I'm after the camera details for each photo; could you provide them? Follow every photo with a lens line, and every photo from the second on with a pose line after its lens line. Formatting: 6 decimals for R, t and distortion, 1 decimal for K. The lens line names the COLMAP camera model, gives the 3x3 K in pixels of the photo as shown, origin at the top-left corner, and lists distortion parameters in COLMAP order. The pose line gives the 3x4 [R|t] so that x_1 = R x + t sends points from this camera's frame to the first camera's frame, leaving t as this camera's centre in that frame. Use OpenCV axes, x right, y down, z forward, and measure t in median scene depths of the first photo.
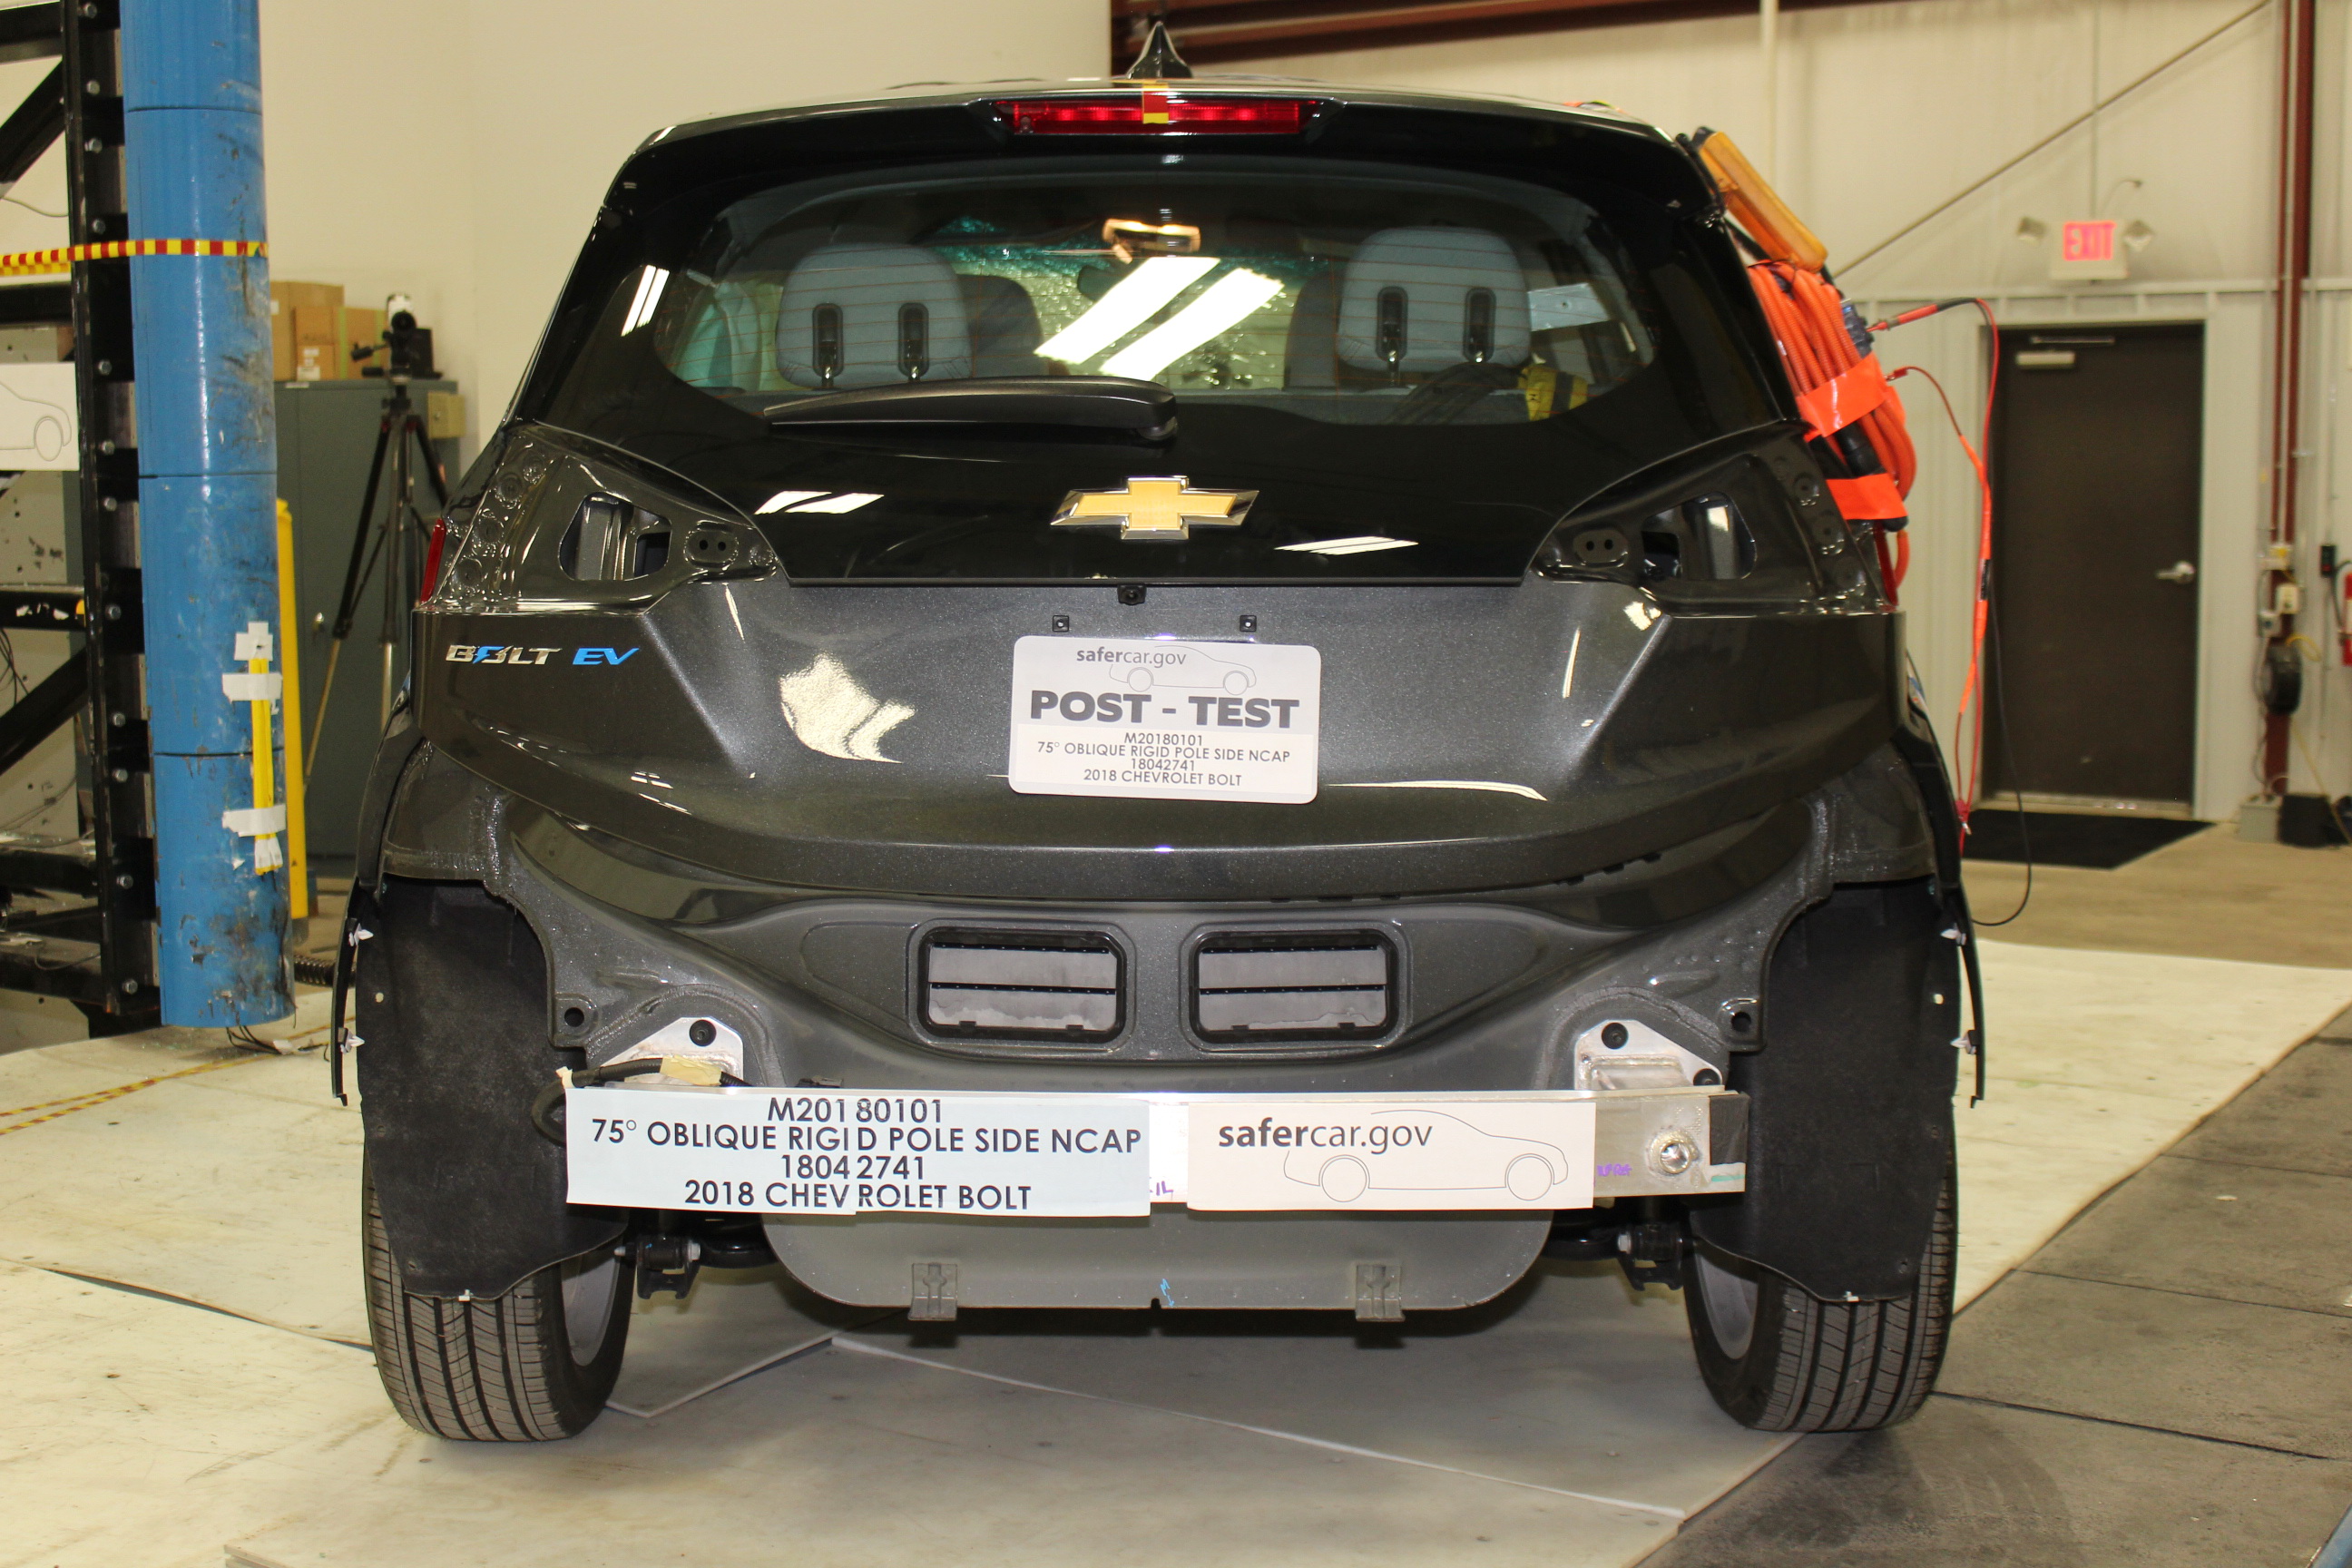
lens RADIAL K [[3153.5, 0, 1176.0], [0, 3153.5, 784.0], [0, 0, 1]] dist [-0.095031, 0.005665]
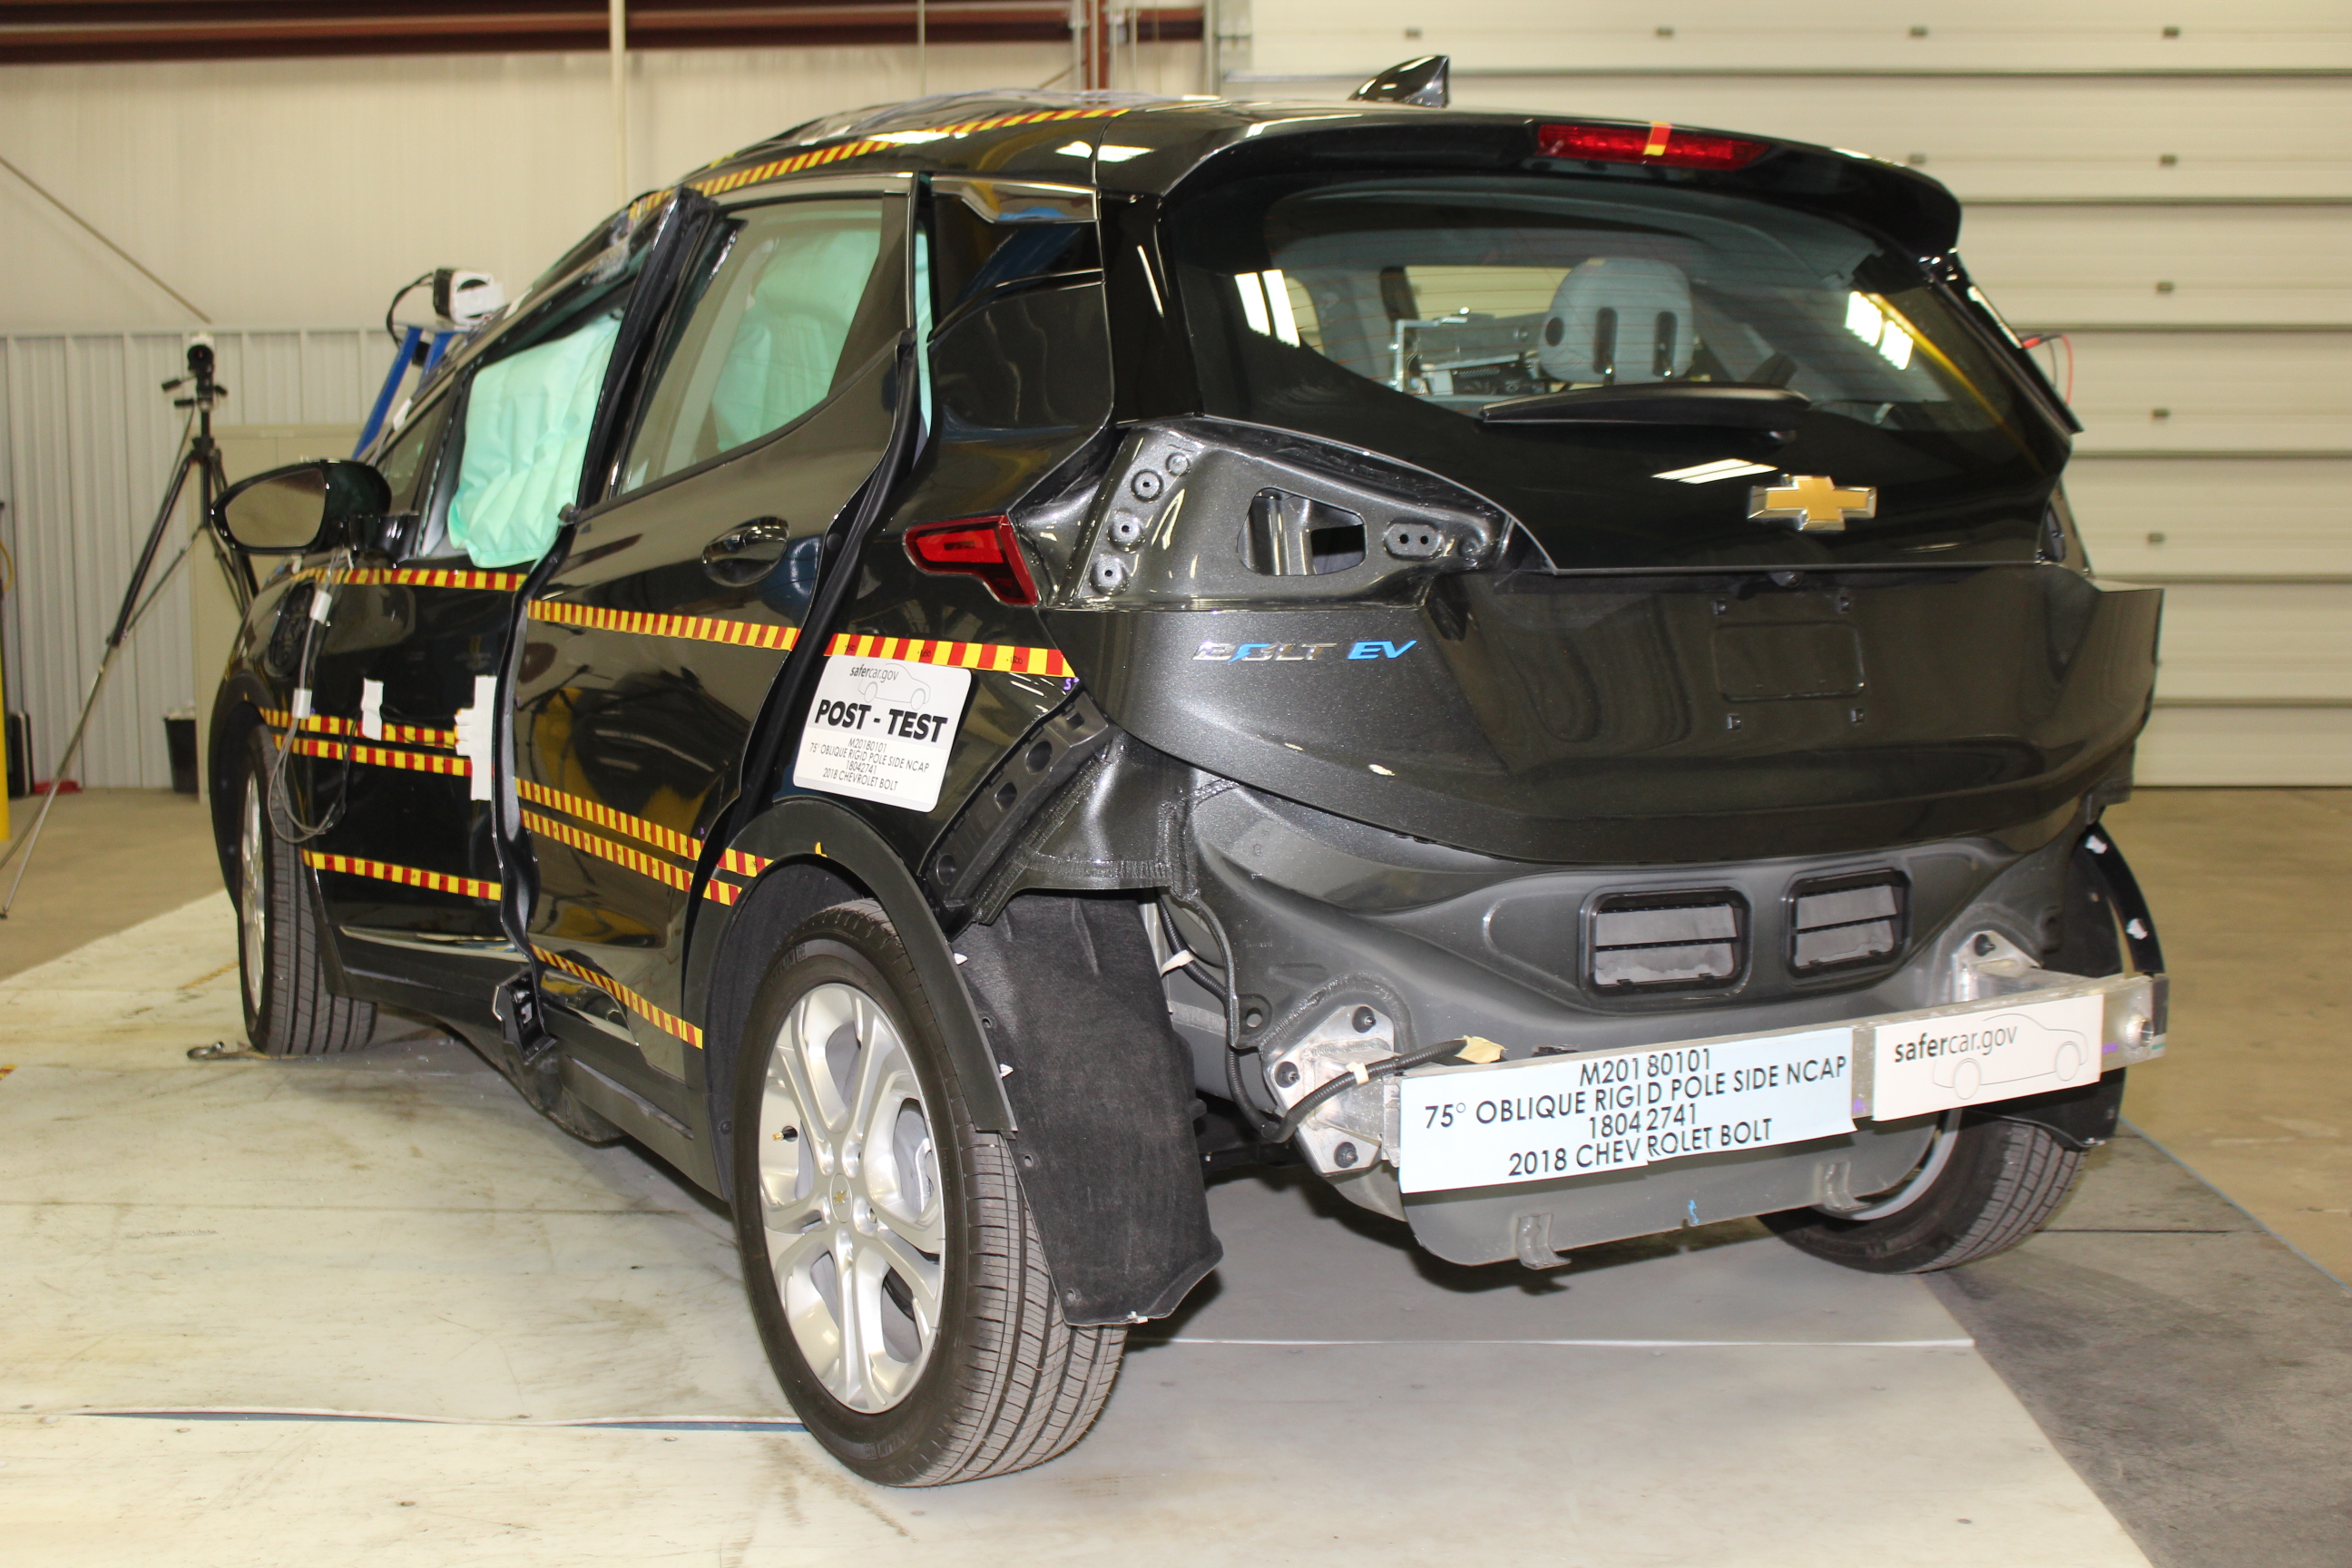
lens RADIAL K [[2799.1, 0, 1176.0], [0, 2799.1, 784.0], [0, 0, 1]] dist [-0.091464, 0.023240]
pose [[0.854004, -0.056021, 0.517241, -0.717435], [0.060956, 0.998113, 0.007460, -0.008474], [-0.516682, 0.025158, 0.855807, 0.271551]]
